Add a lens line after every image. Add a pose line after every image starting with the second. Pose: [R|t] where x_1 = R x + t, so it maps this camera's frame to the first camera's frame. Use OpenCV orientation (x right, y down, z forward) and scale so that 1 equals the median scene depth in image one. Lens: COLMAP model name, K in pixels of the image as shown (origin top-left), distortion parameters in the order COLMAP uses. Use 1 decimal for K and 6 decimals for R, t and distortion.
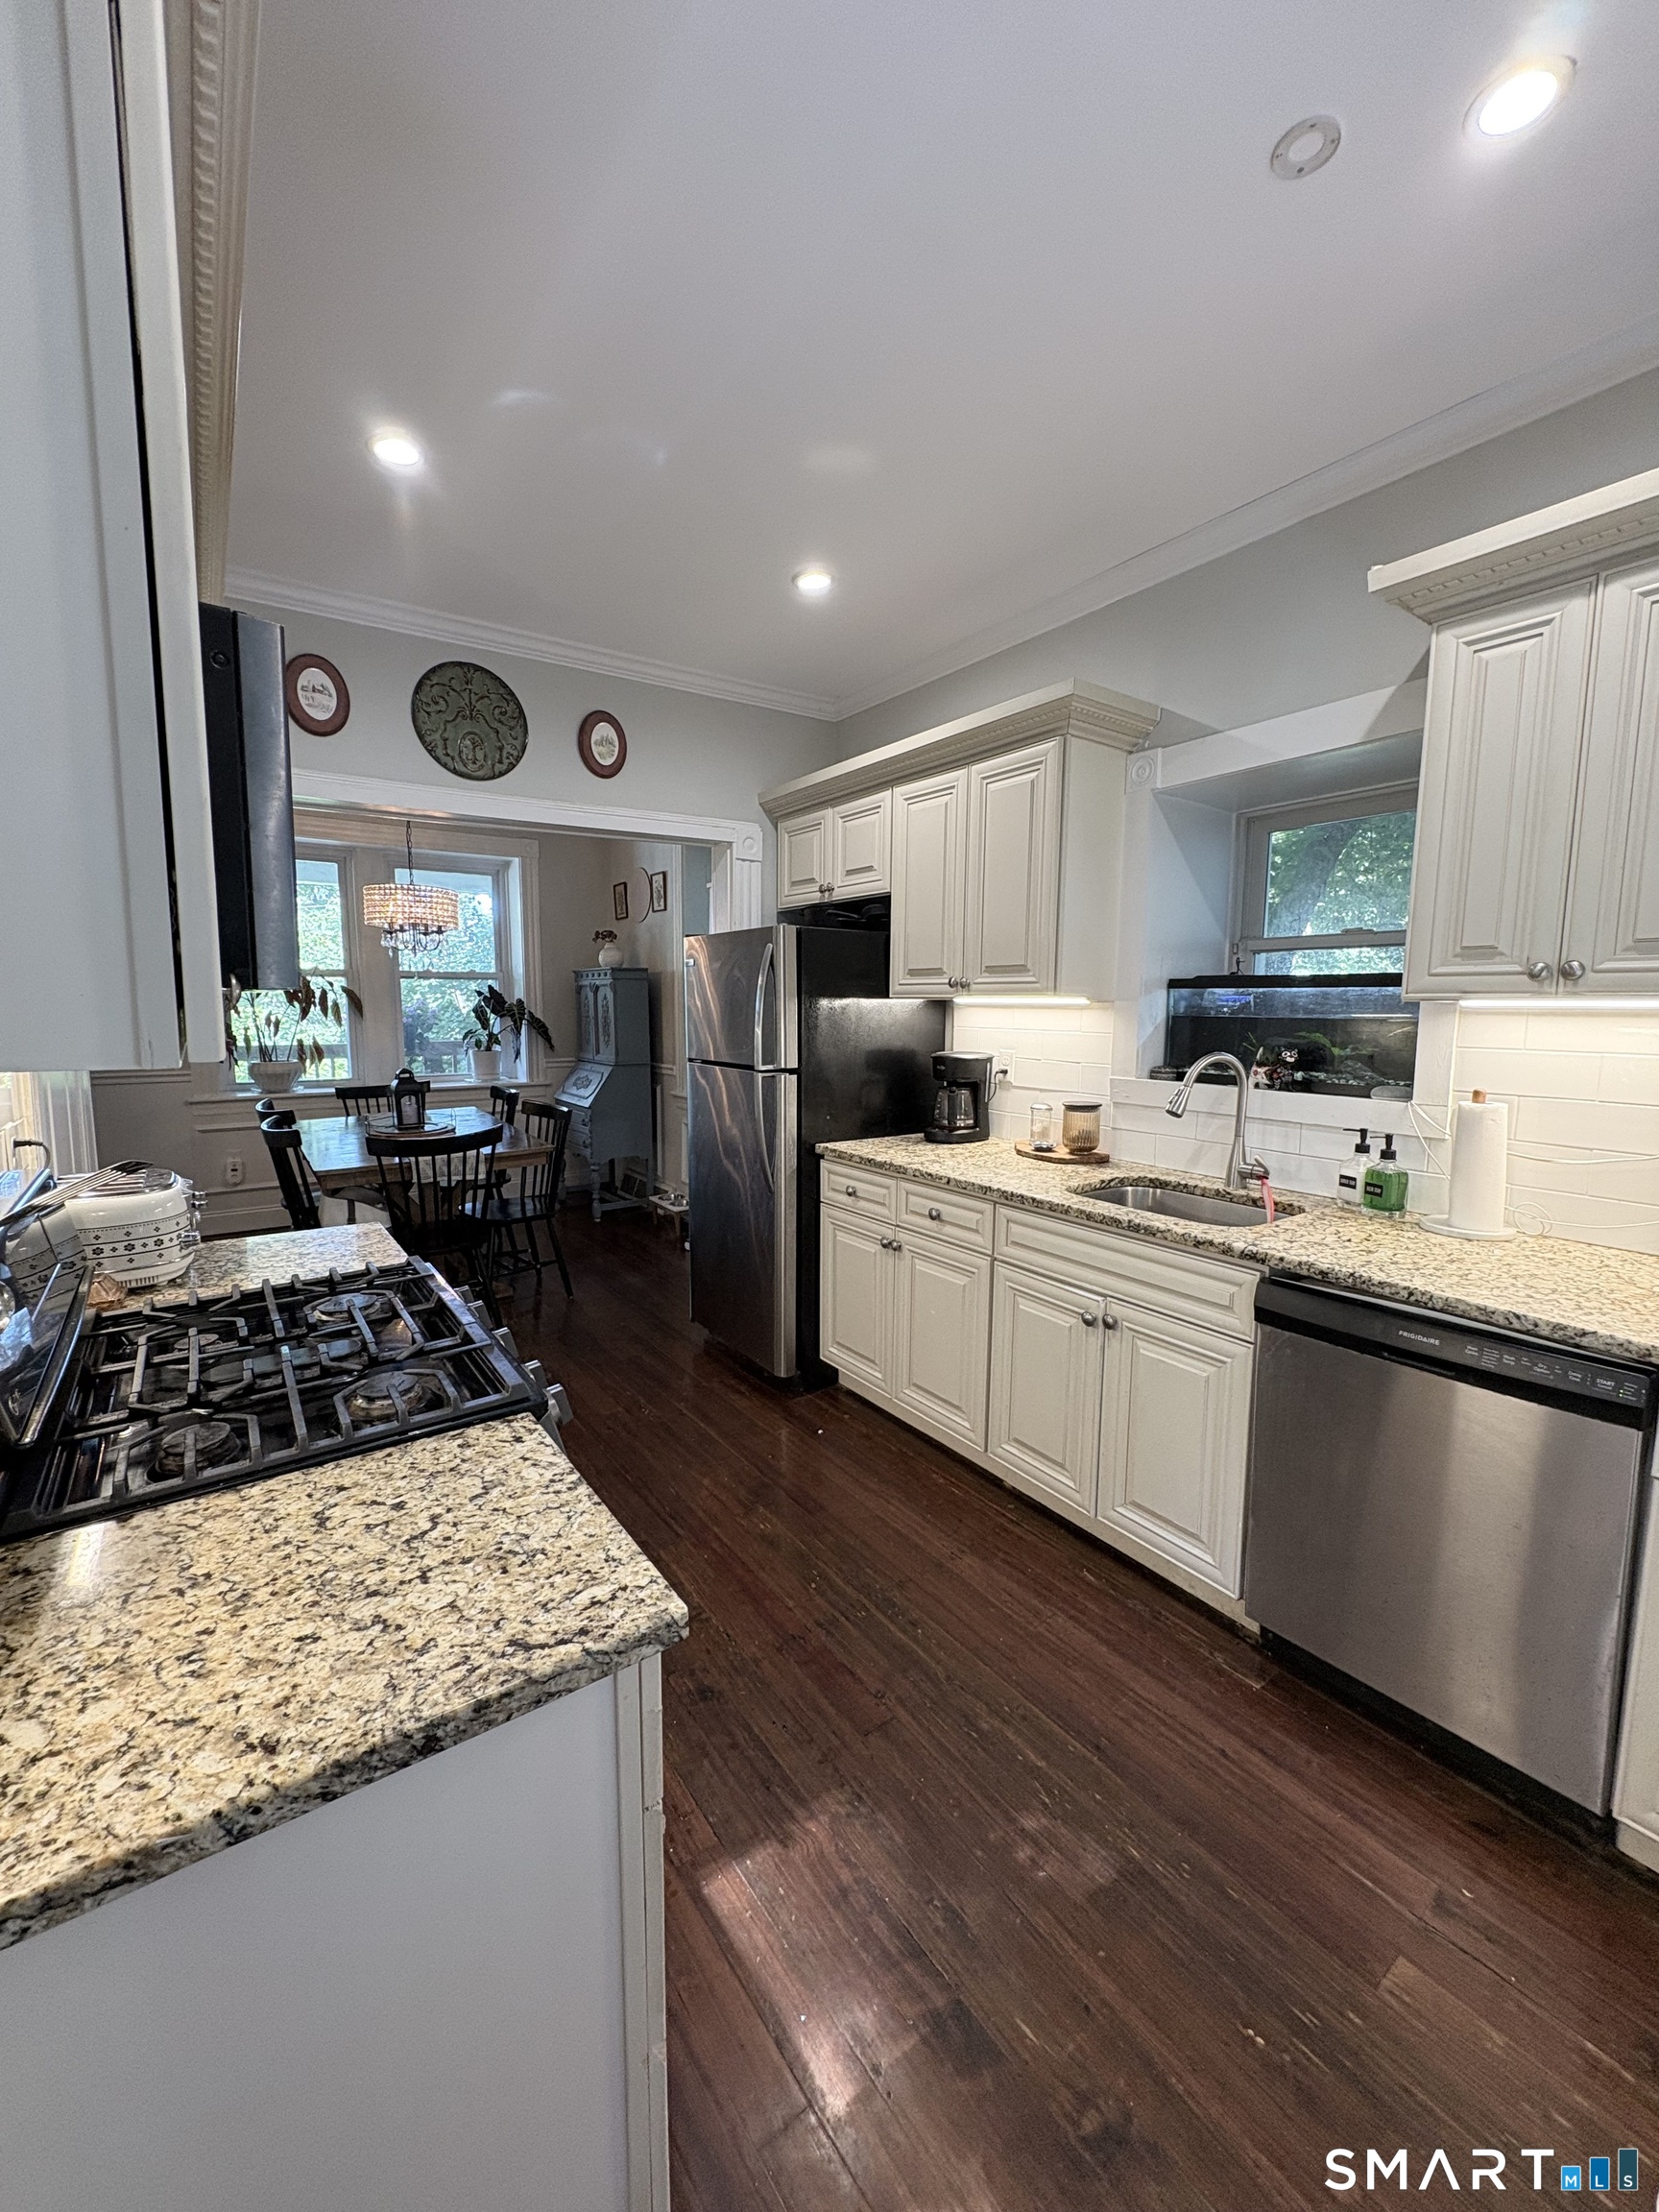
lens RADIAL K [[874.4, 0, 825.7], [0, 874.4, 1102.1], [0, 0, 1]] dist [-0.002200, 0.000333]
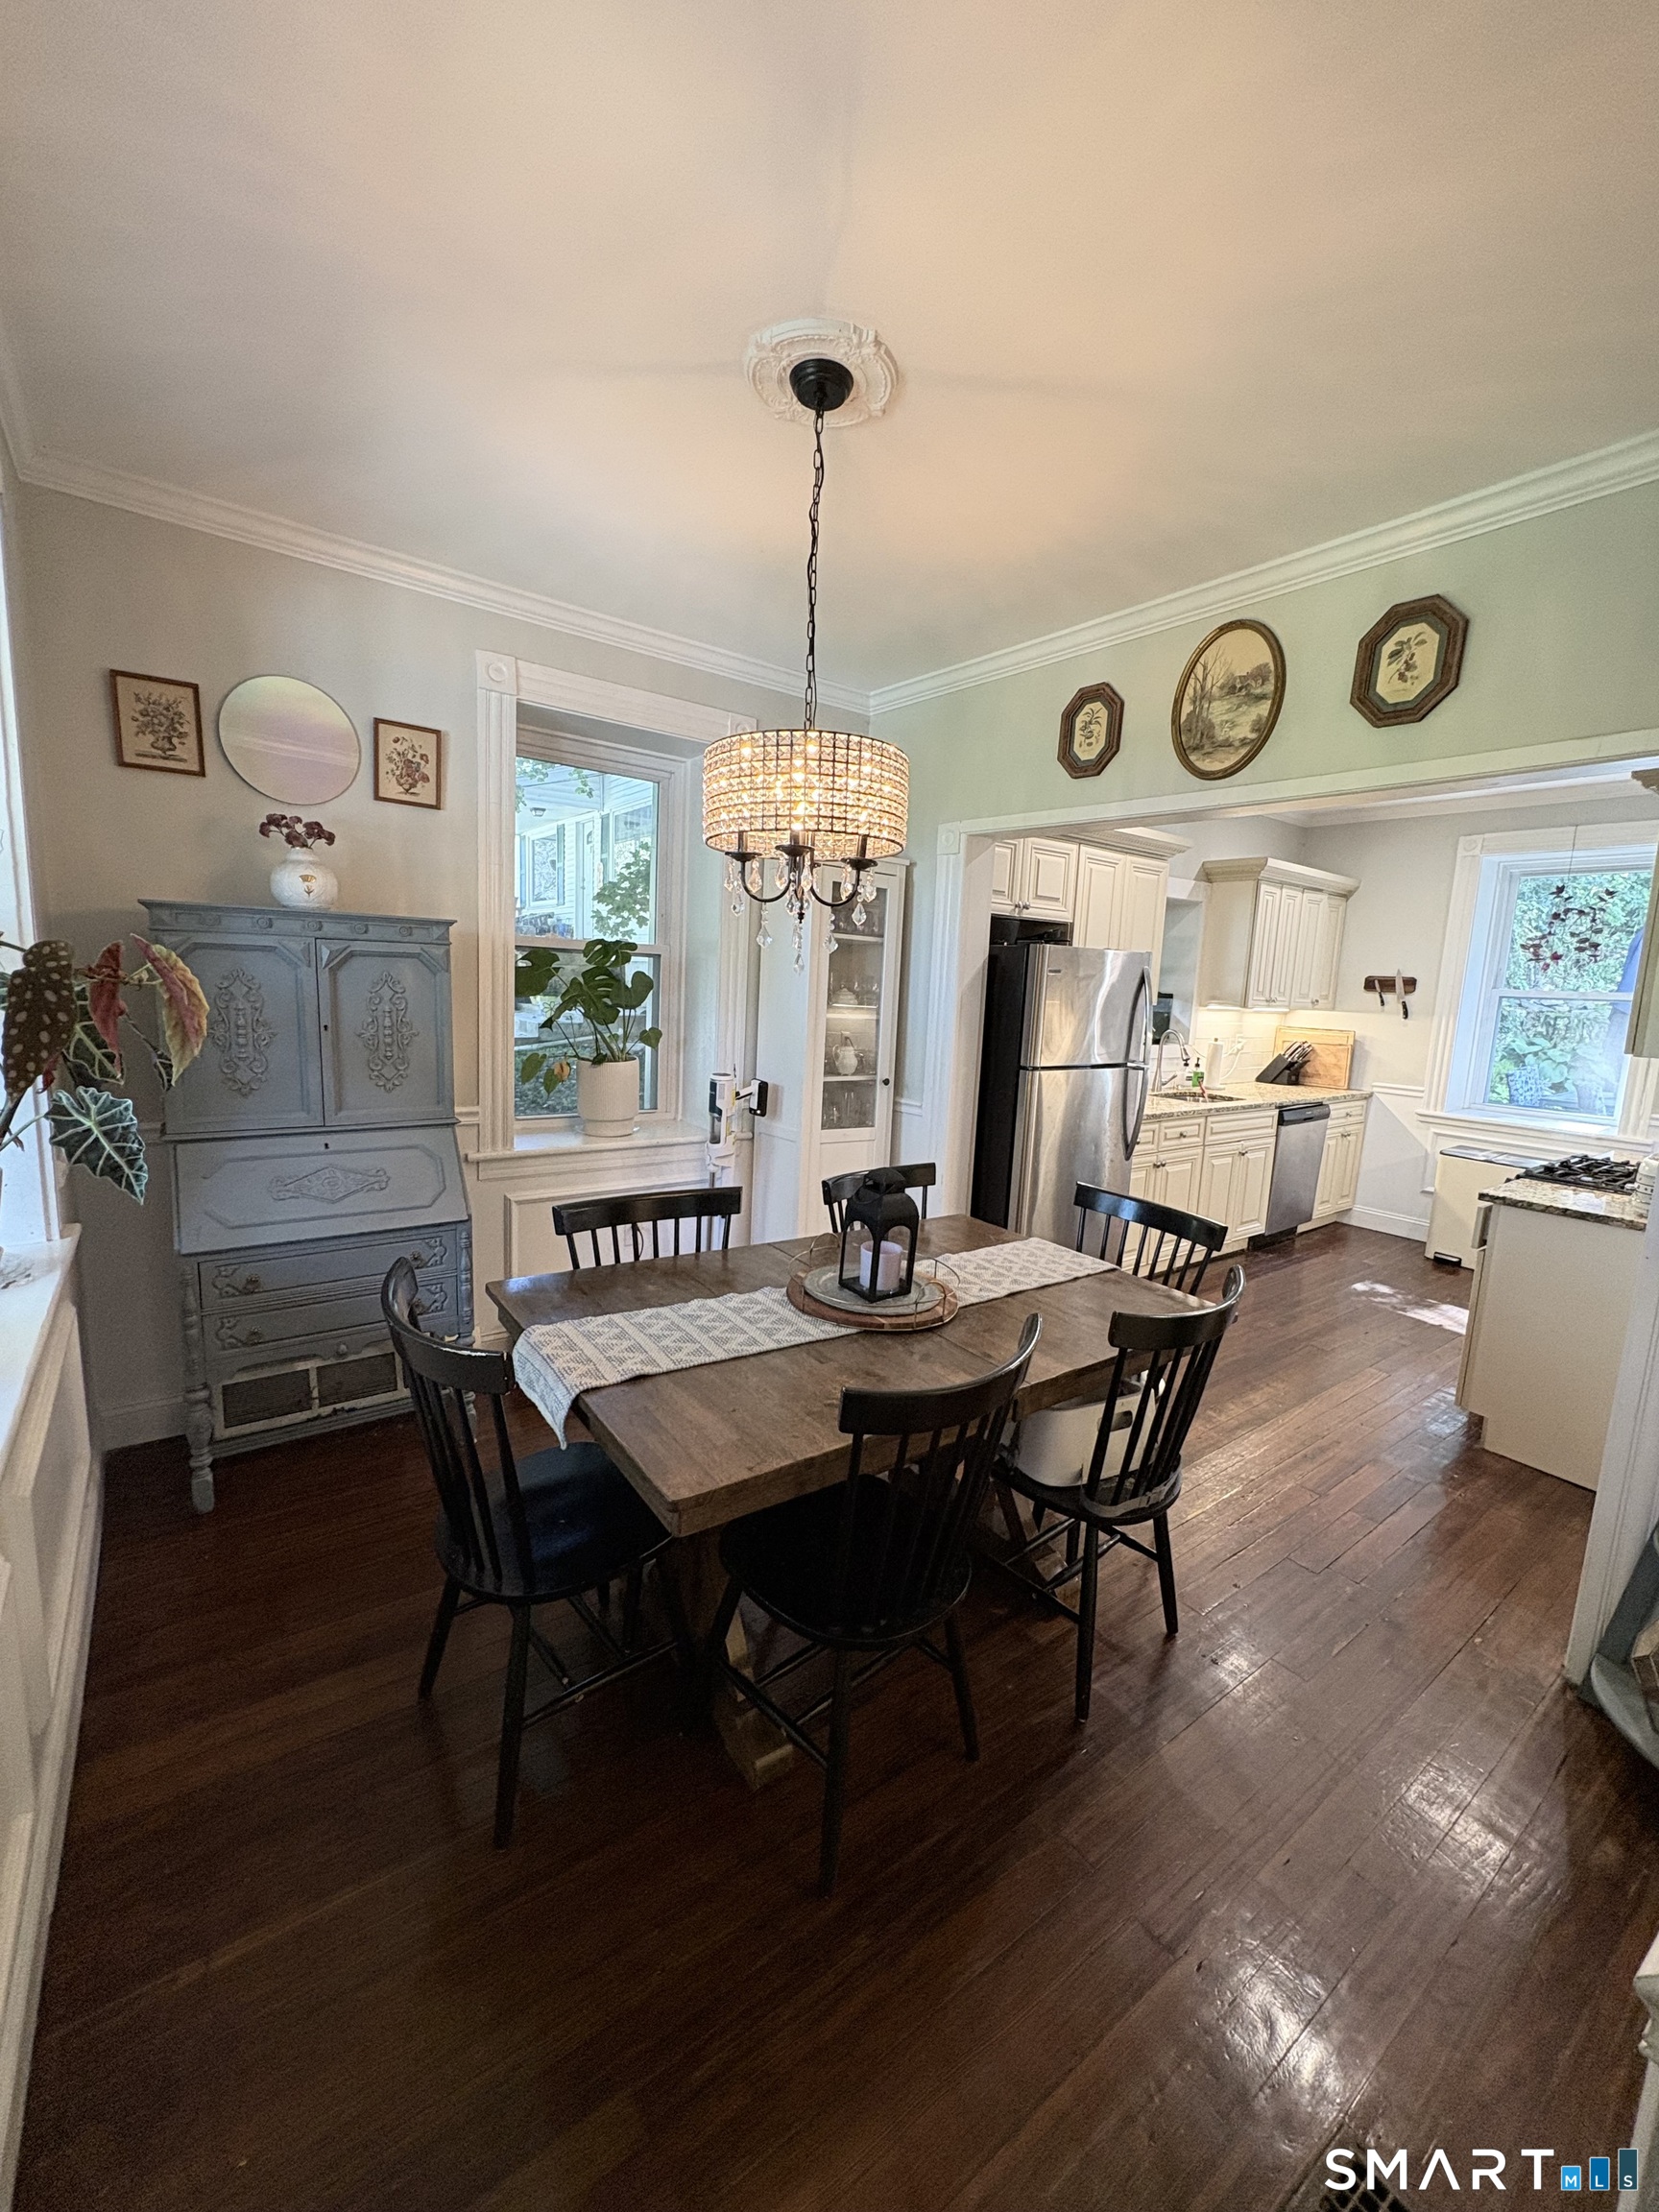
lens RADIAL K [[874.4, 0, 829.2], [0, 874.4, 1106.2], [0, 0, 1]] dist [-0.002200, 0.000333]
pose [[-0.018453, -0.153289, 0.988009, -1.593722], [0.070168, 0.985542, 0.154217, -0.246363], [-0.997365, 0.072172, -0.007430, 1.751963]]
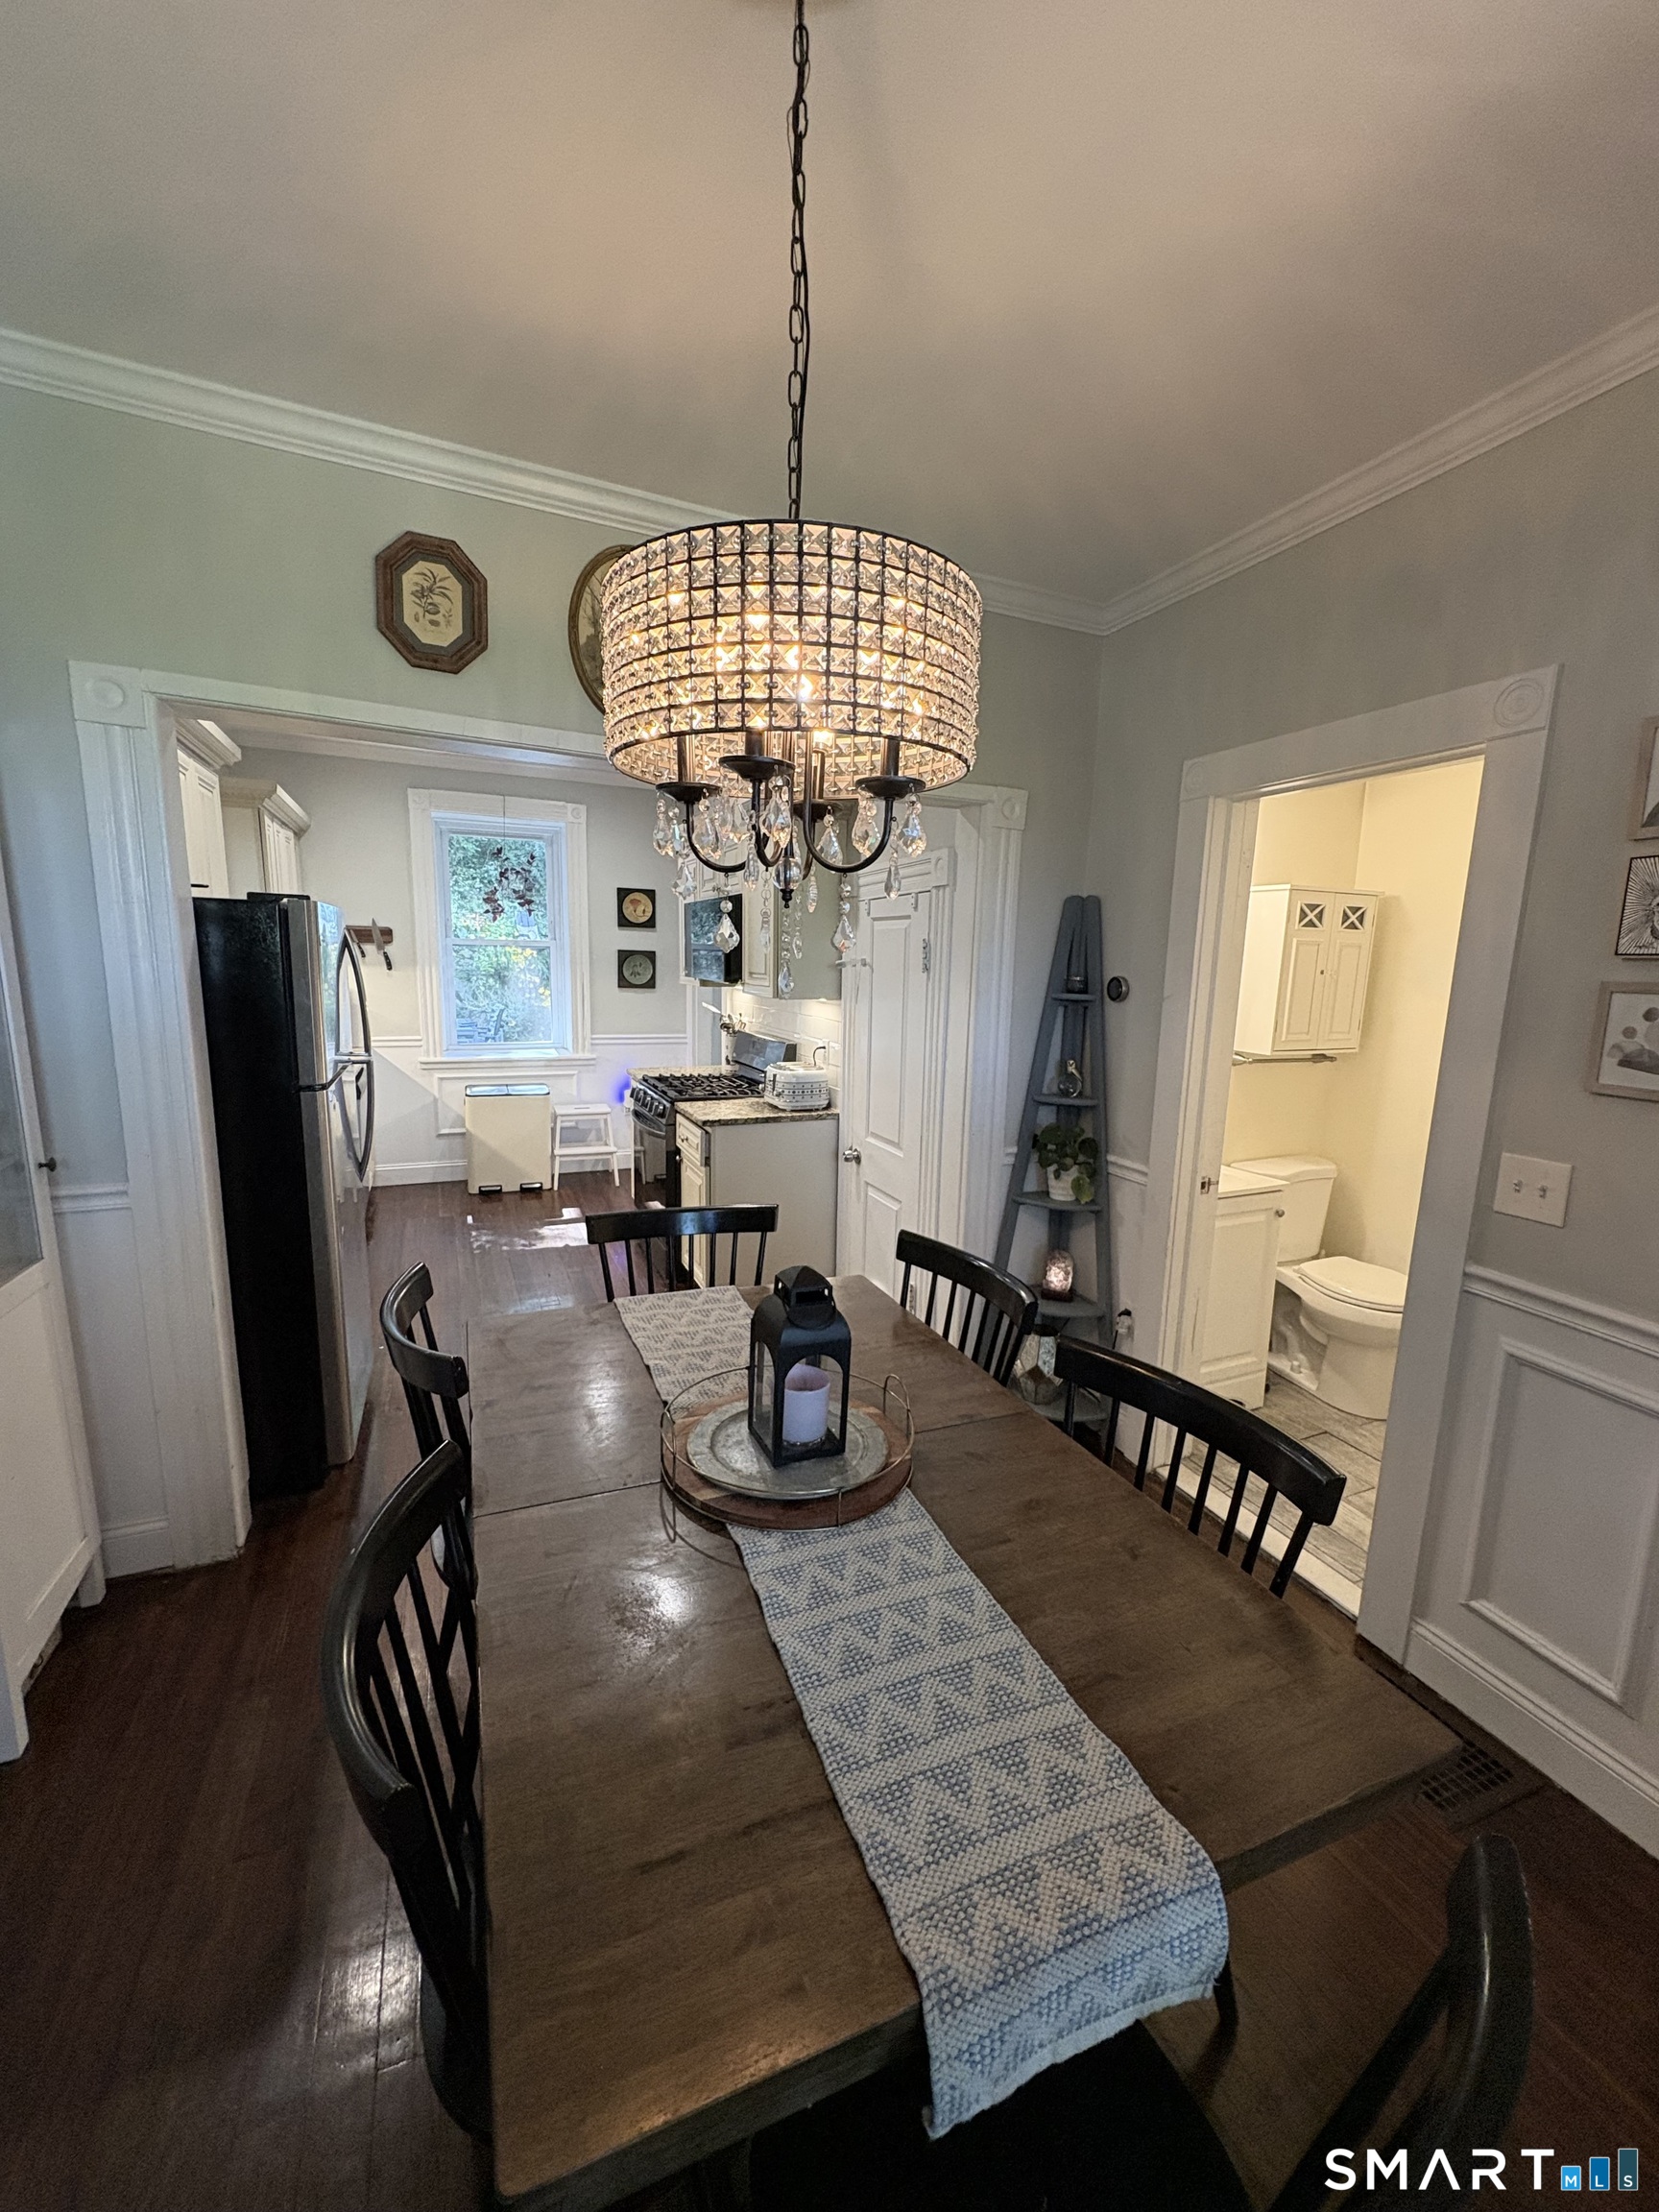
lens RADIAL K [[874.4, 0, 835.5], [0, 874.4, 1105.9], [0, 0, 1]] dist [-0.002200, 0.000333]
pose [[-0.975938, -0.067102, 0.207469, -0.967785], [-0.006977, 0.960594, 0.277869, -0.309349], [-0.217939, 0.269735, -0.937948, 2.162079]]
